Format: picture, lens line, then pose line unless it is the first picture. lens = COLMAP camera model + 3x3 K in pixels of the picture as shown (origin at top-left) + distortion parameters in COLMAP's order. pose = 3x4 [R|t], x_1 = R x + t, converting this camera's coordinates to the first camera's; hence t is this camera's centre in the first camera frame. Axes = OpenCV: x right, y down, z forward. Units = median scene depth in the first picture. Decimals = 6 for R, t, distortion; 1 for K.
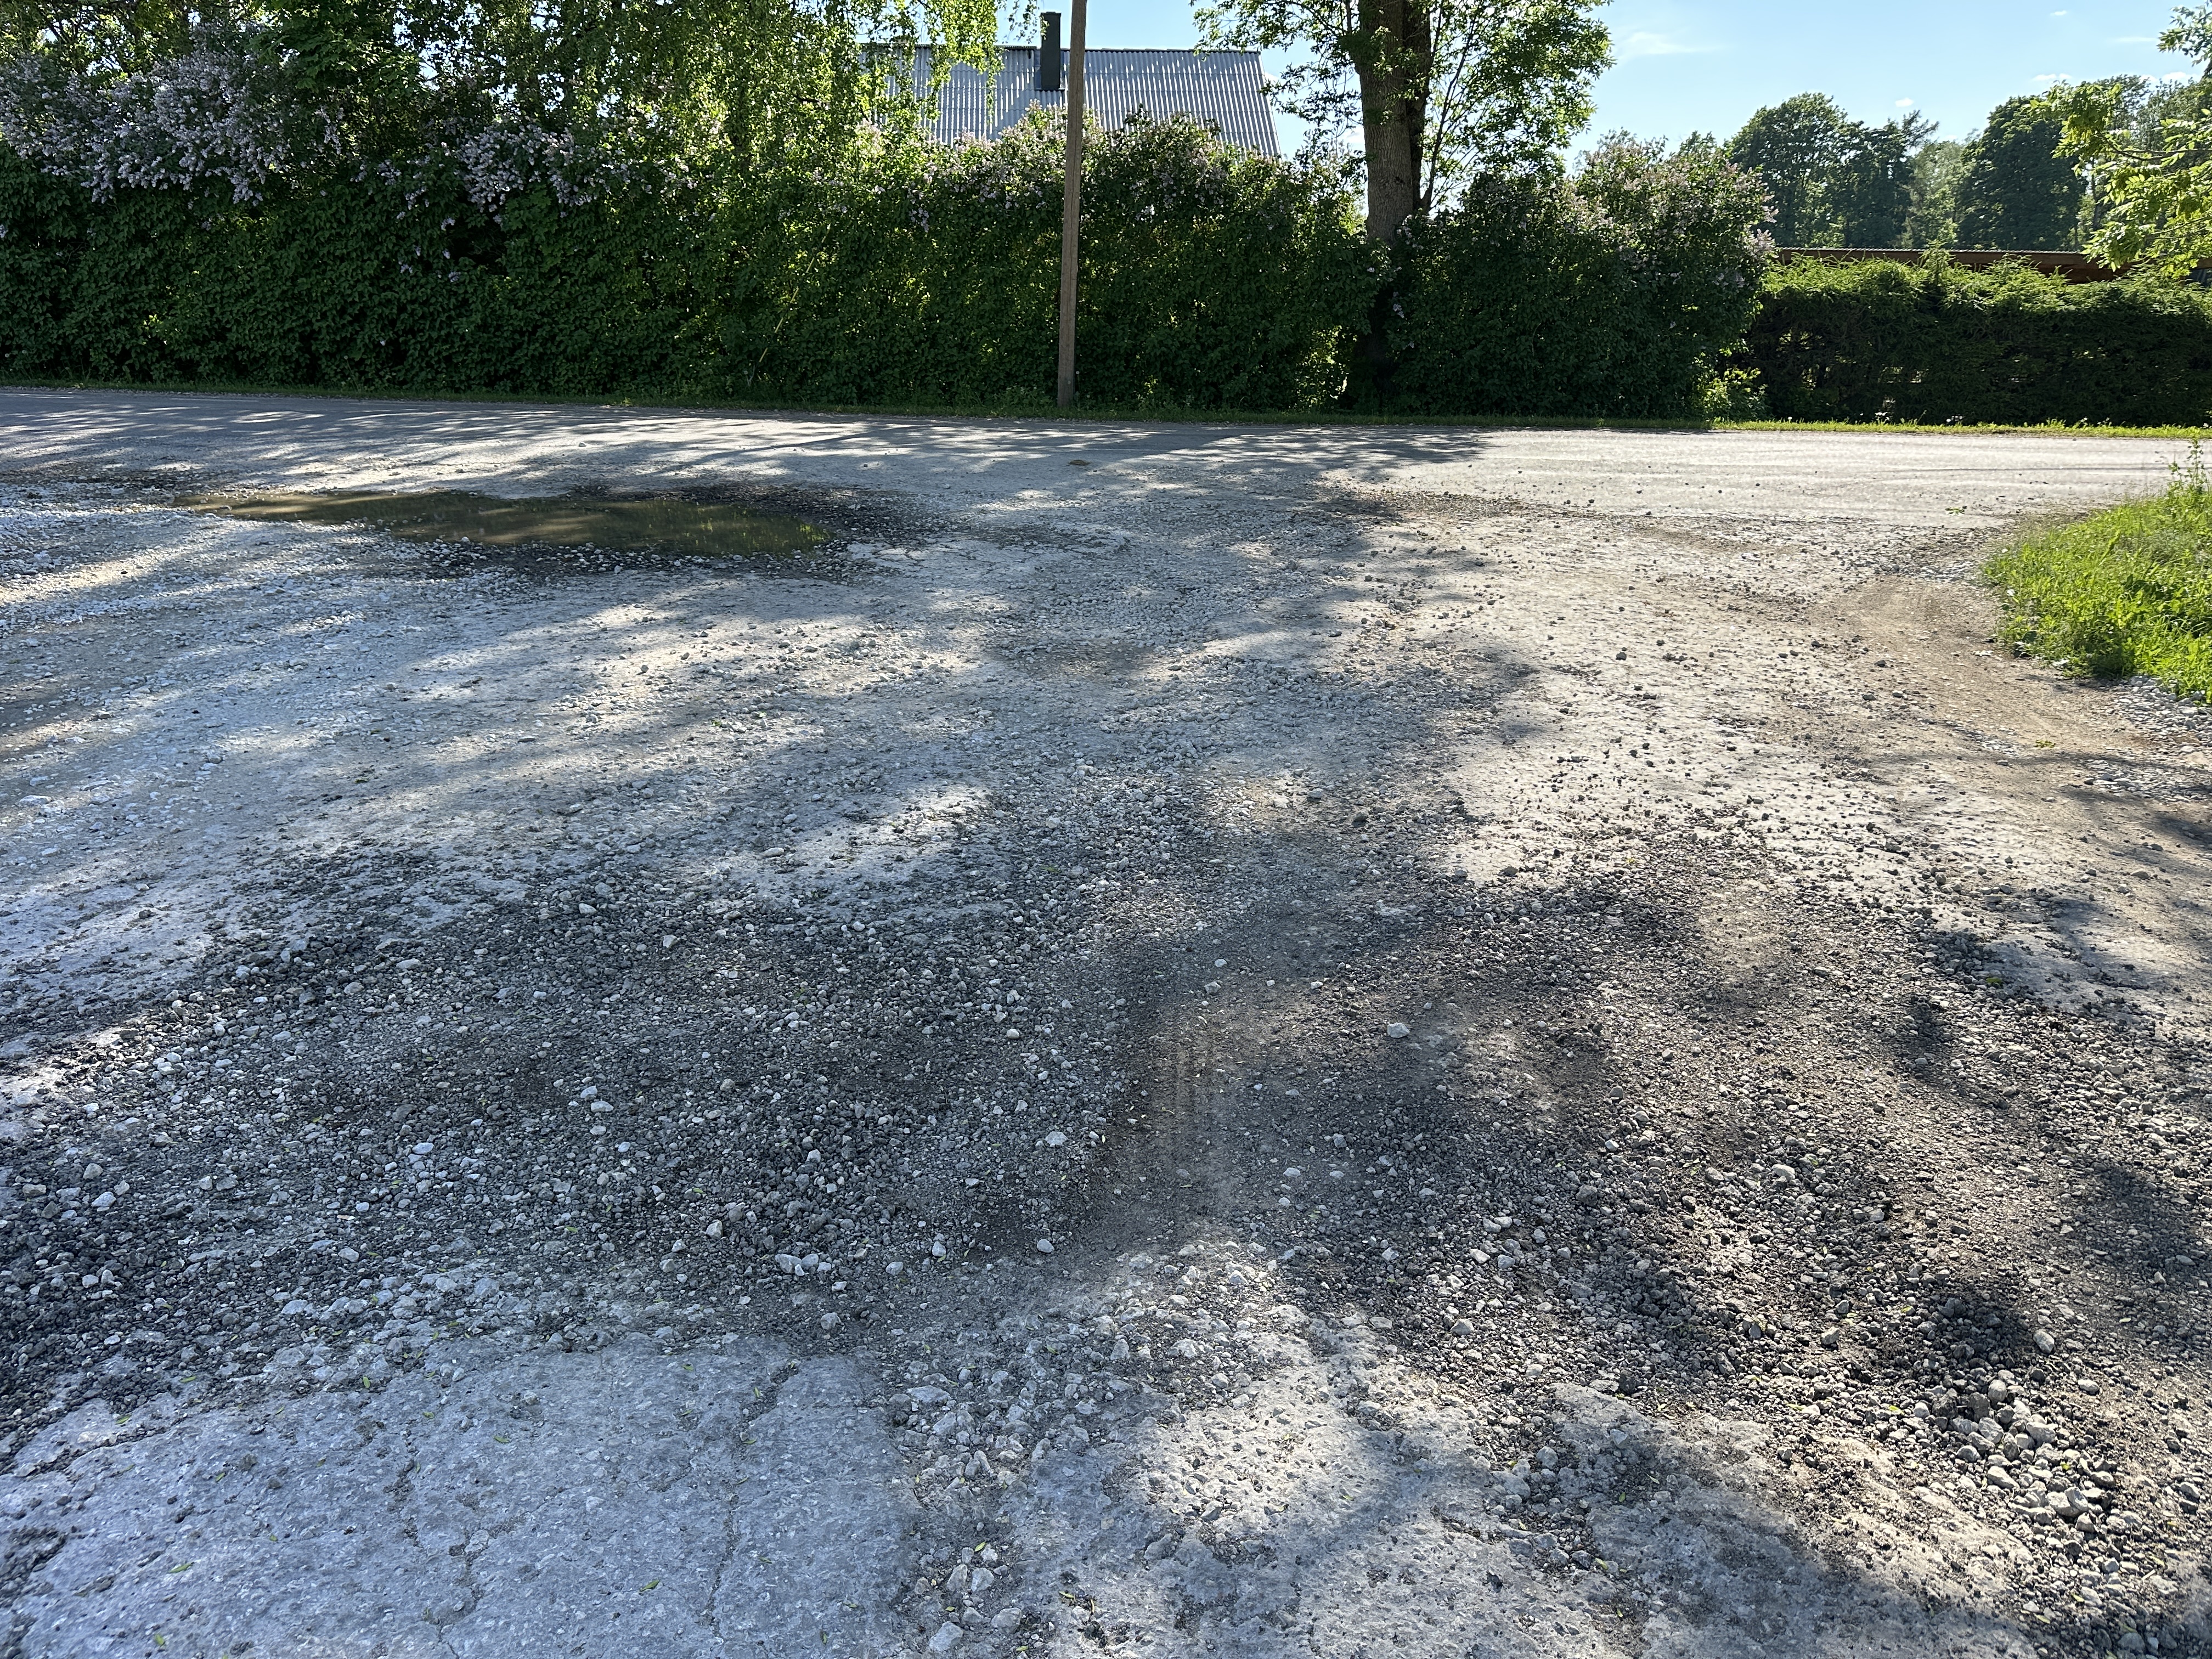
lens RADIAL K [[1552.4, 0, 1104.1], [0, 1552.4, 837.8], [0, 0, 1]] dist [0.016403, -0.019092]
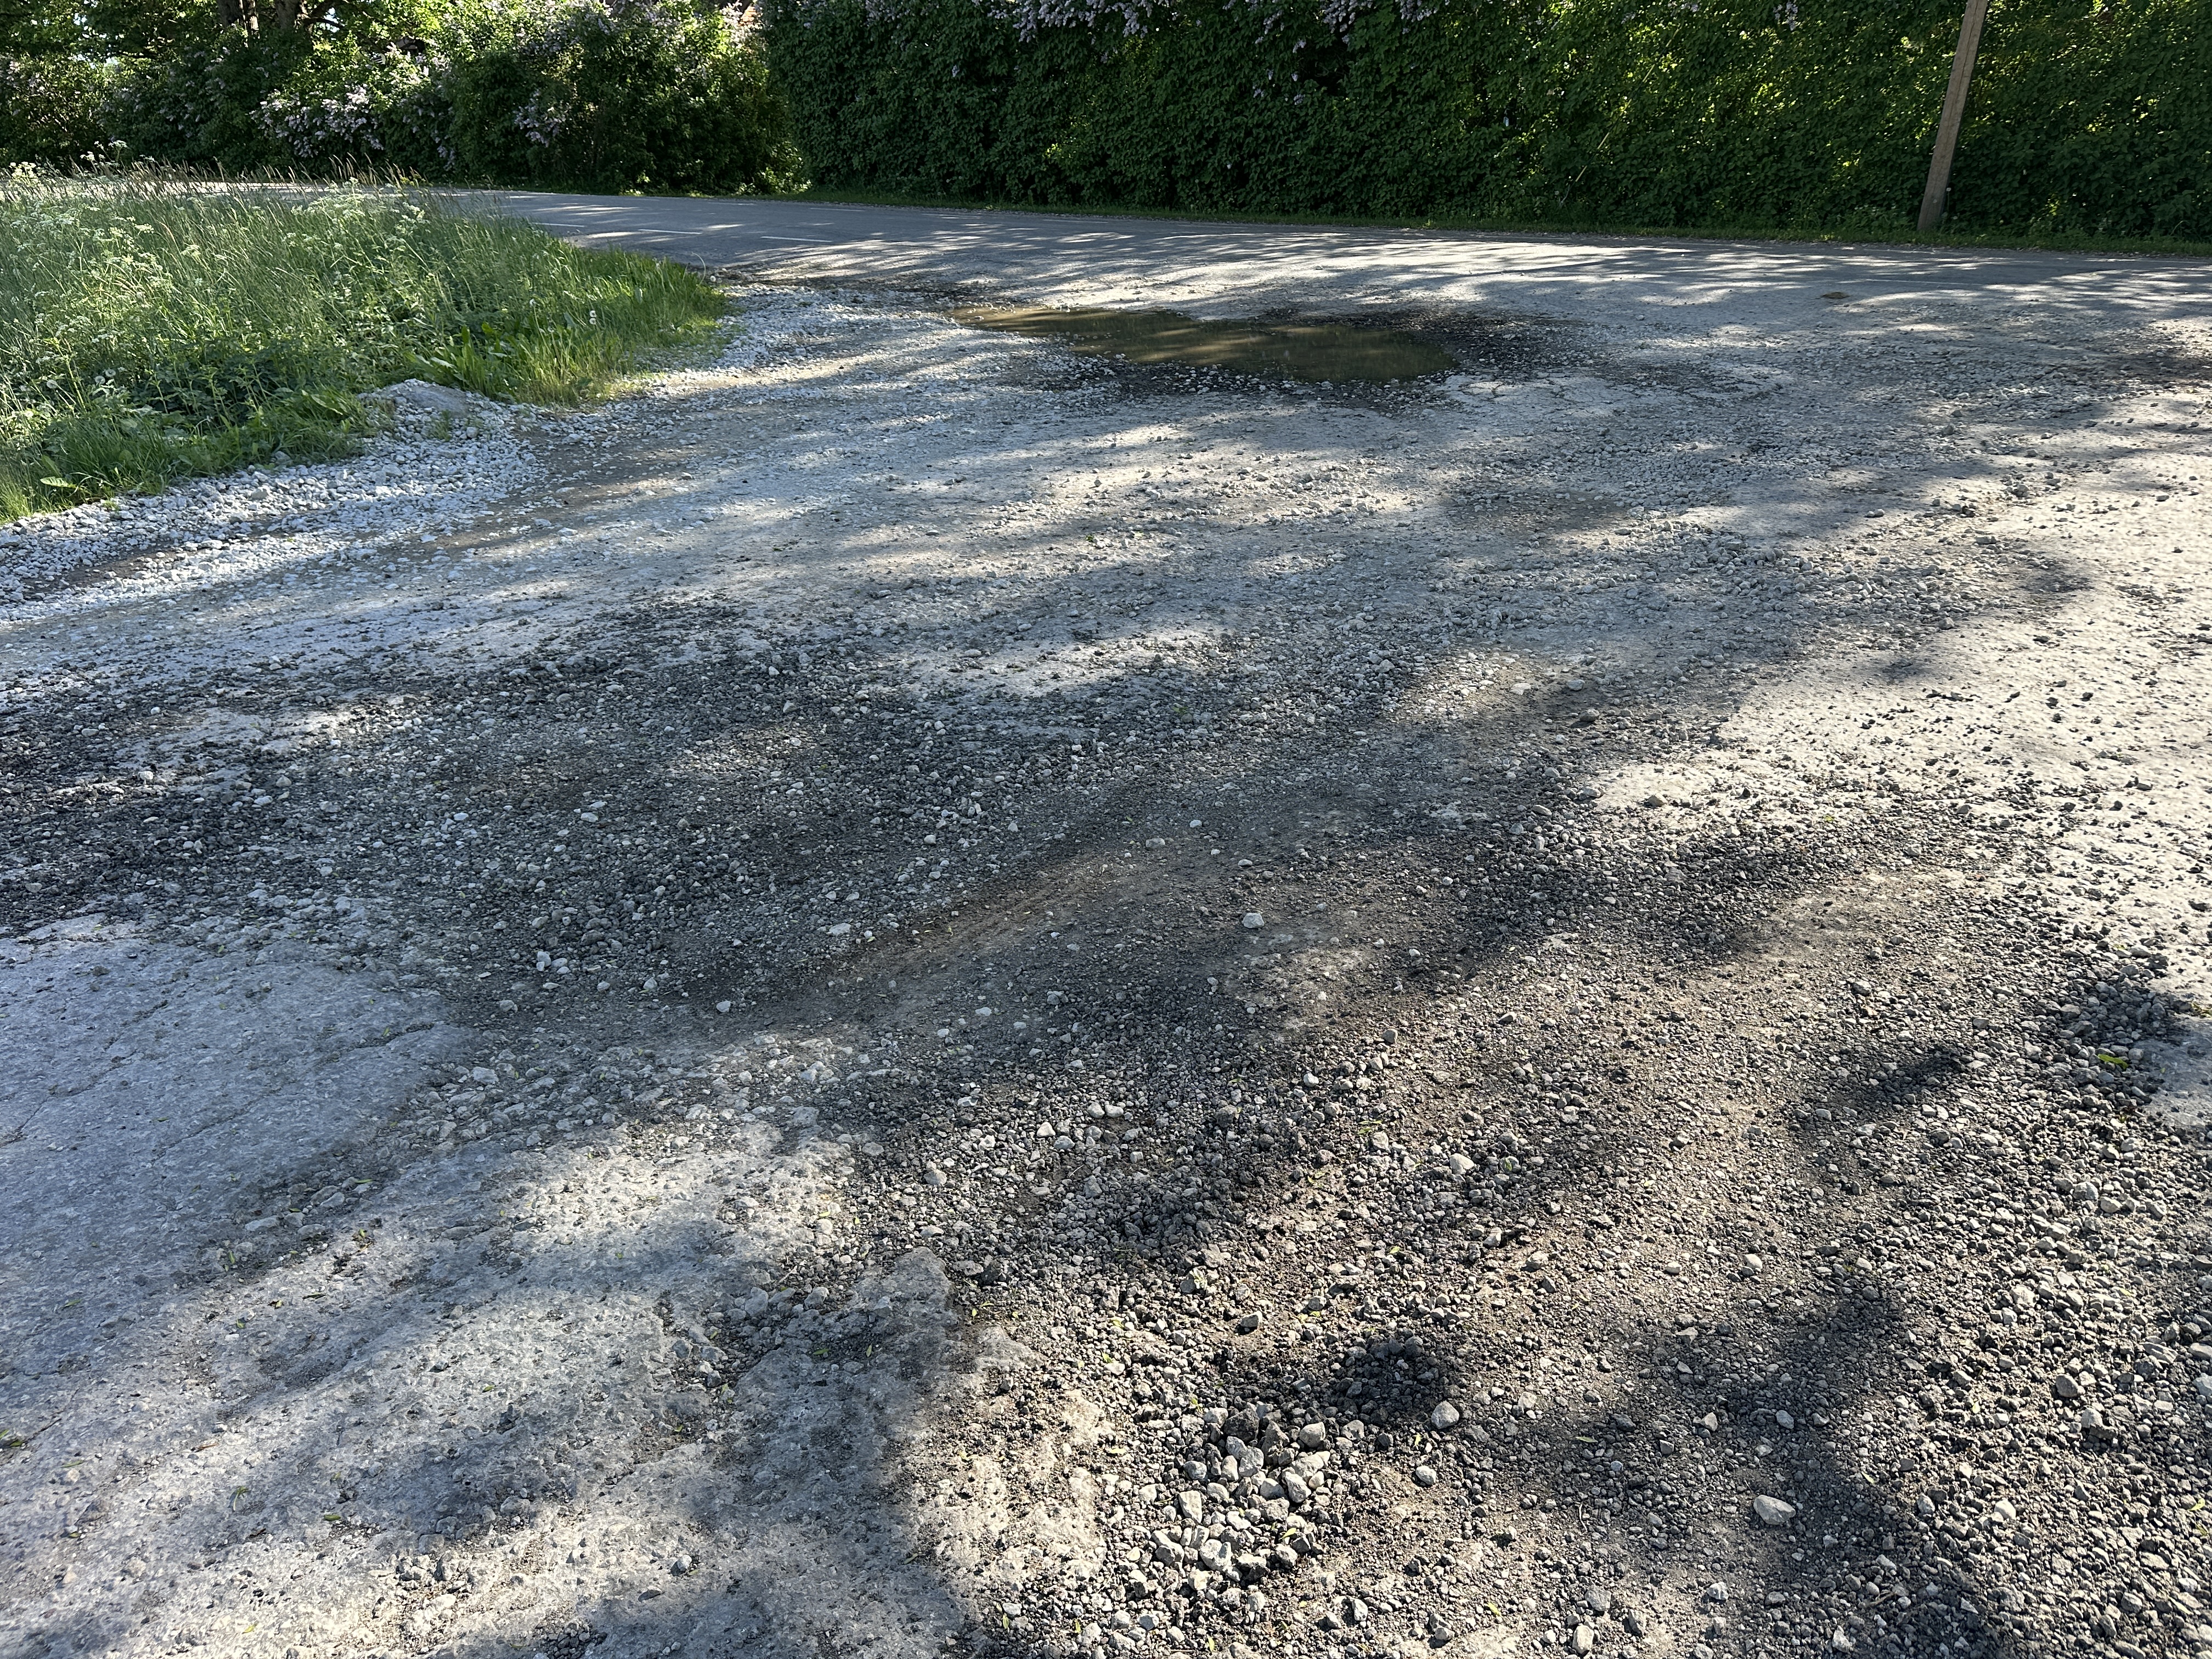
lens RADIAL K [[1552.4, 0, 1099.6], [0, 1552.4, 832.3], [0, 0, 1]] dist [0.016403, -0.019092]
pose [[0.837701, 0.206179, -0.505715, 0.099933], [-0.155819, 0.977741, 0.140514, -0.007764], [0.523429, -0.038909, 0.851180, 0.027916]]
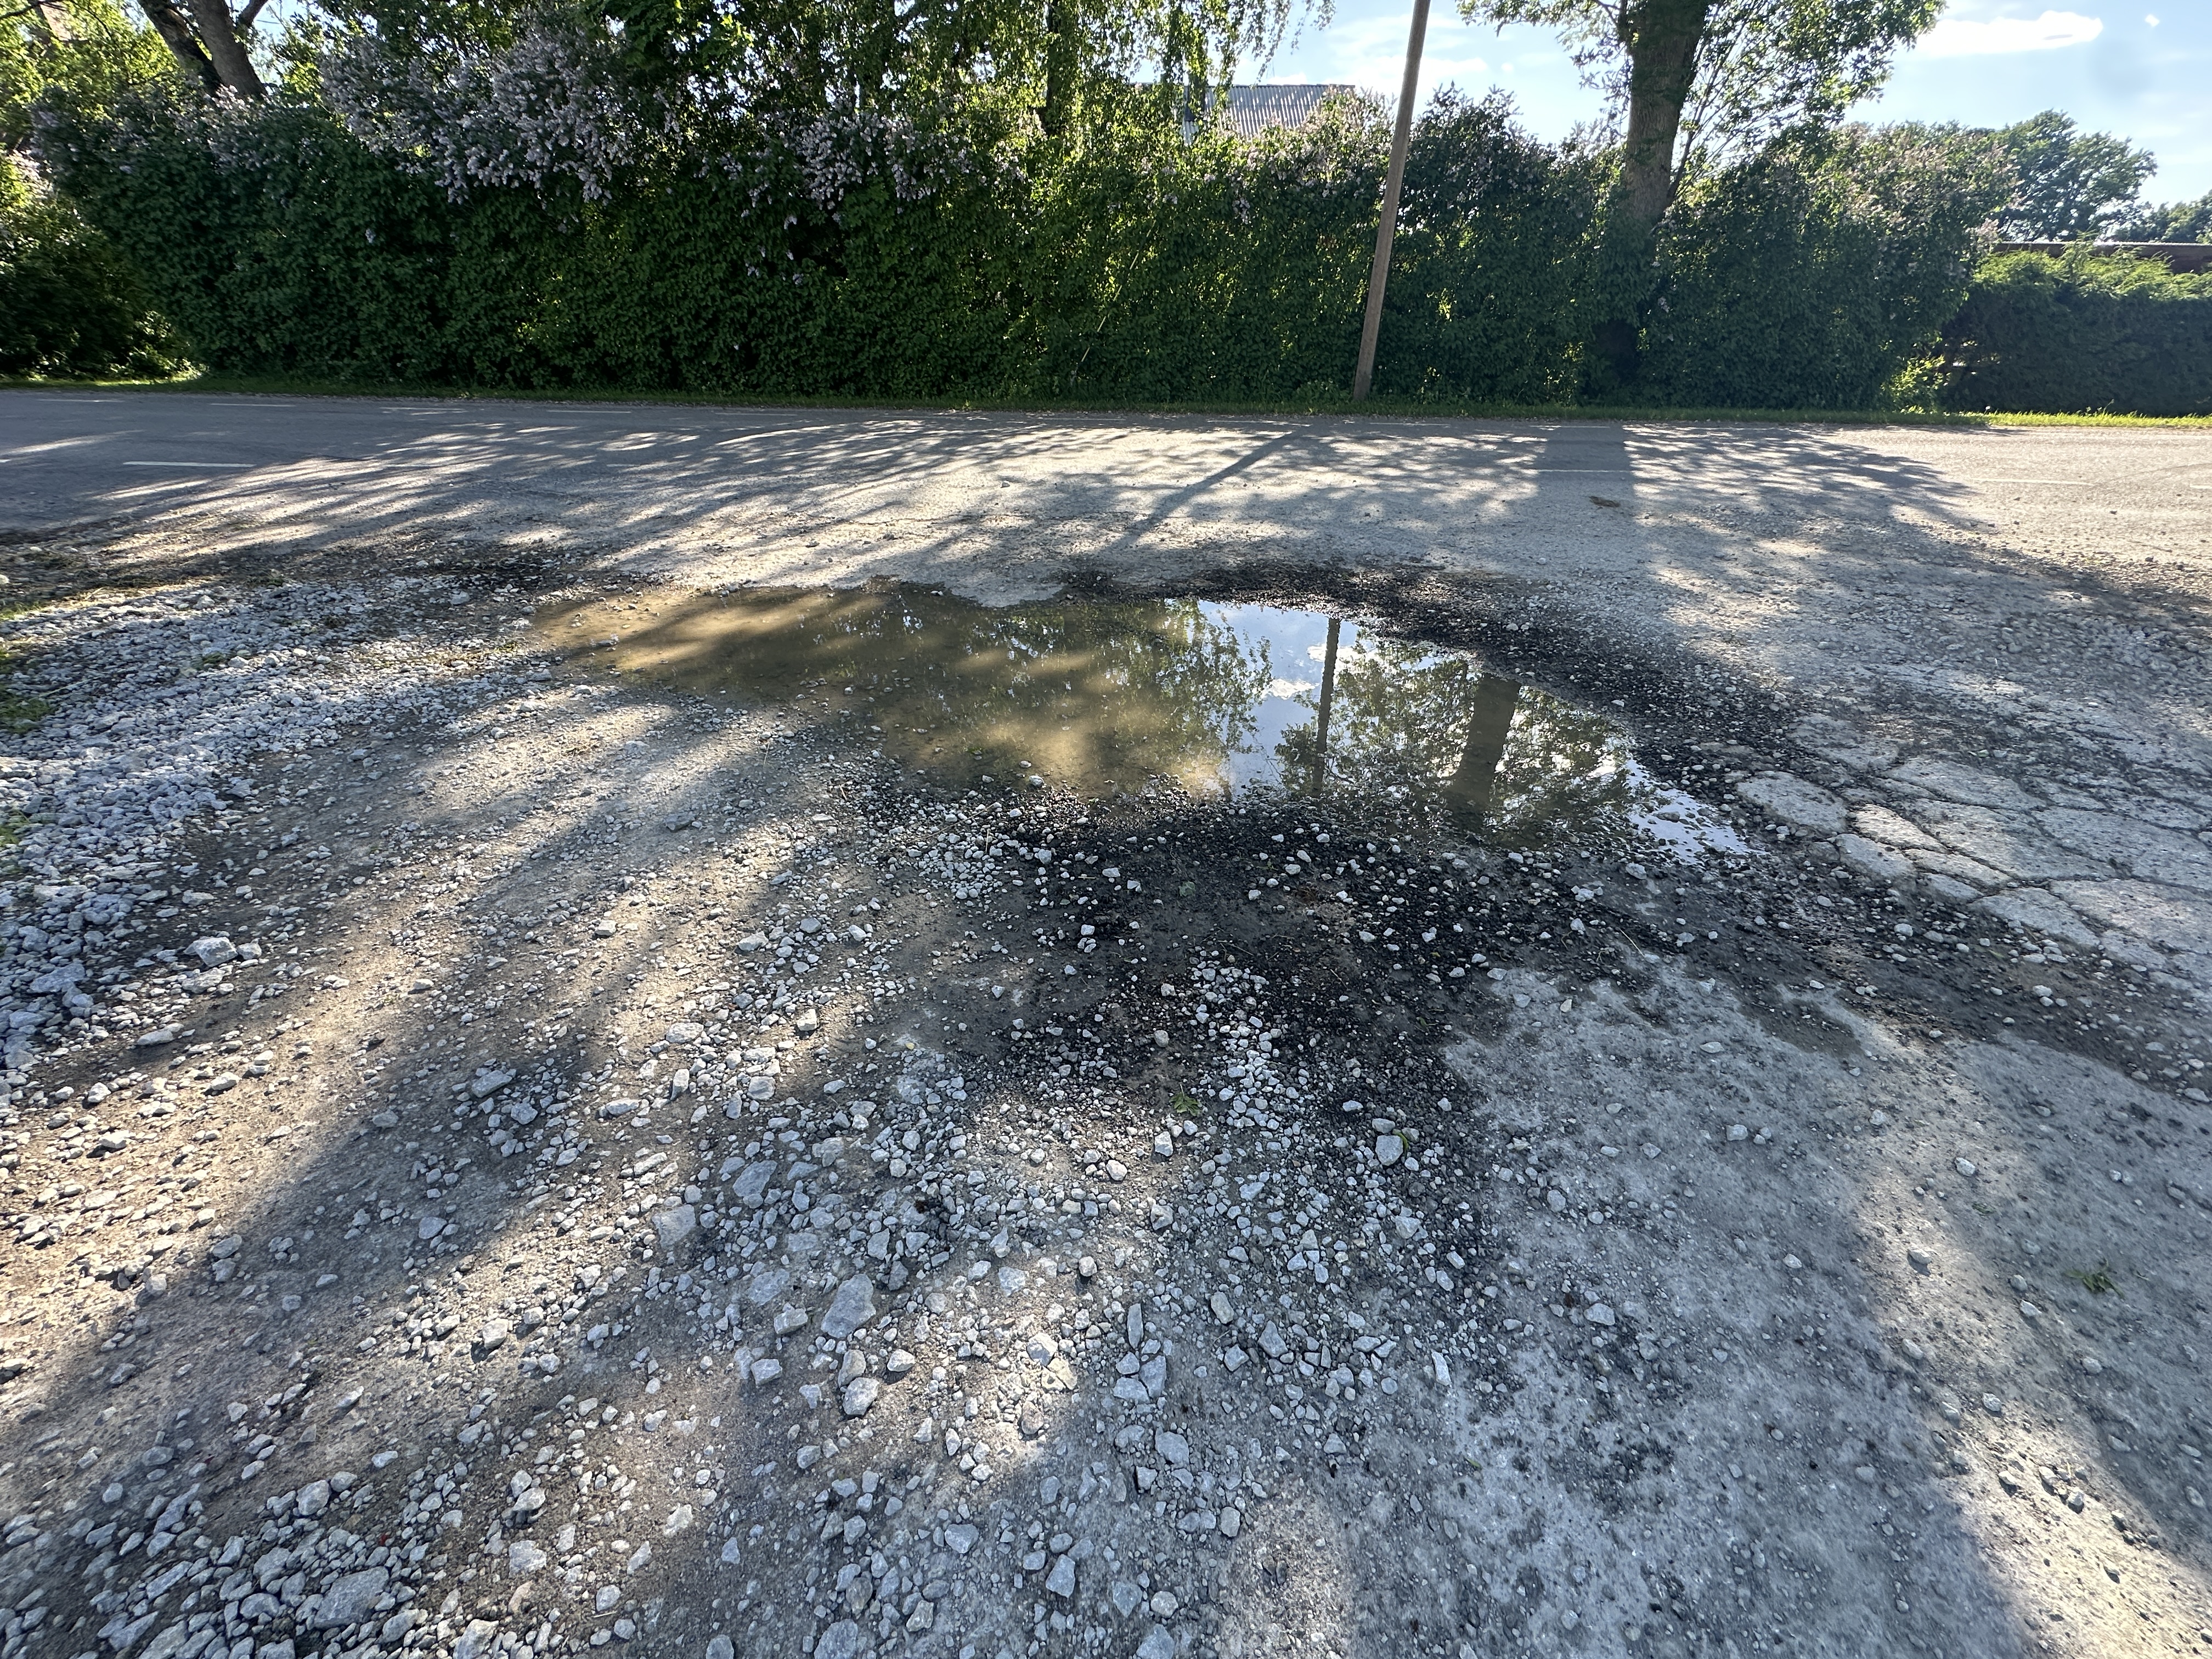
lens RADIAL K [[883.5, 0, 1108.8], [0, 883.5, 827.9], [0, 0, 1]] dist [-0.001087, 0.000271]
pose [[0.999514, 0.005401, -0.030699, -0.189998], [0.001049, 0.978491, 0.206287, -0.121376], [0.031153, -0.206219, 0.978010, 0.350389]]
